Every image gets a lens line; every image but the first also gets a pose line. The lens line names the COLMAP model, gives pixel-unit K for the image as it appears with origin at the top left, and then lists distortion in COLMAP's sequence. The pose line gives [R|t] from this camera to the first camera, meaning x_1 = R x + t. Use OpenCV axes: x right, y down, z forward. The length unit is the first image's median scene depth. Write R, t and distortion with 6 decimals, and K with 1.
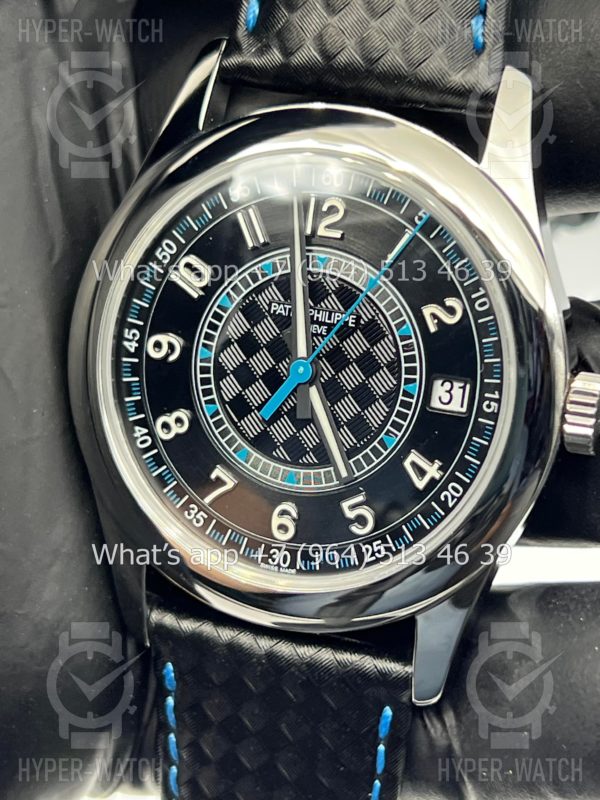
lens RADIAL K [[1889.6, 0, 300.0], [0, 1889.6, 400.0], [0, 0, 1]] dist [0.267413, -2.924483]
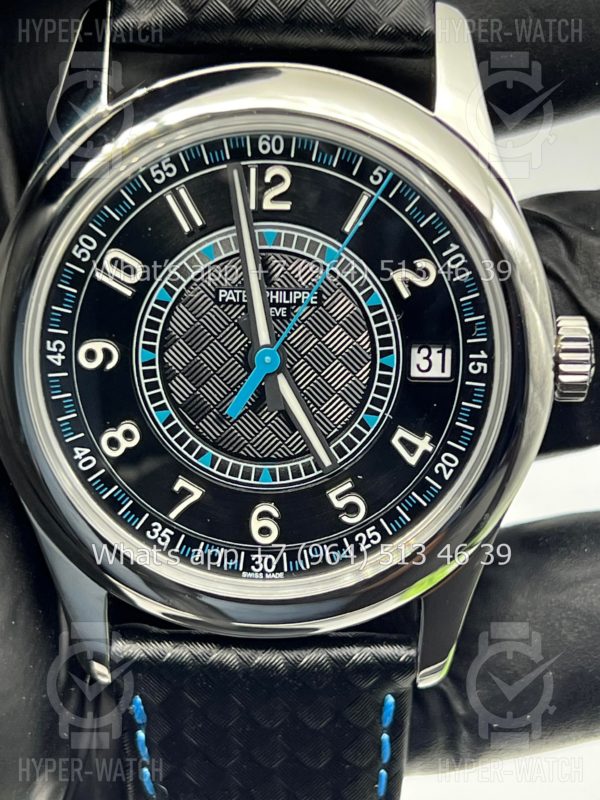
lens RADIAL K [[1889.6, 0, 300.0], [0, 1889.6, 400.0], [0, 0, 1]] dist [0.267413, -2.924483]
pose [[0.941154, -0.164878, 0.295034, -0.254294], [0.143141, 0.985231, 0.093975, -0.079089], [-0.306171, -0.046213, 0.950854, 0.125913]]
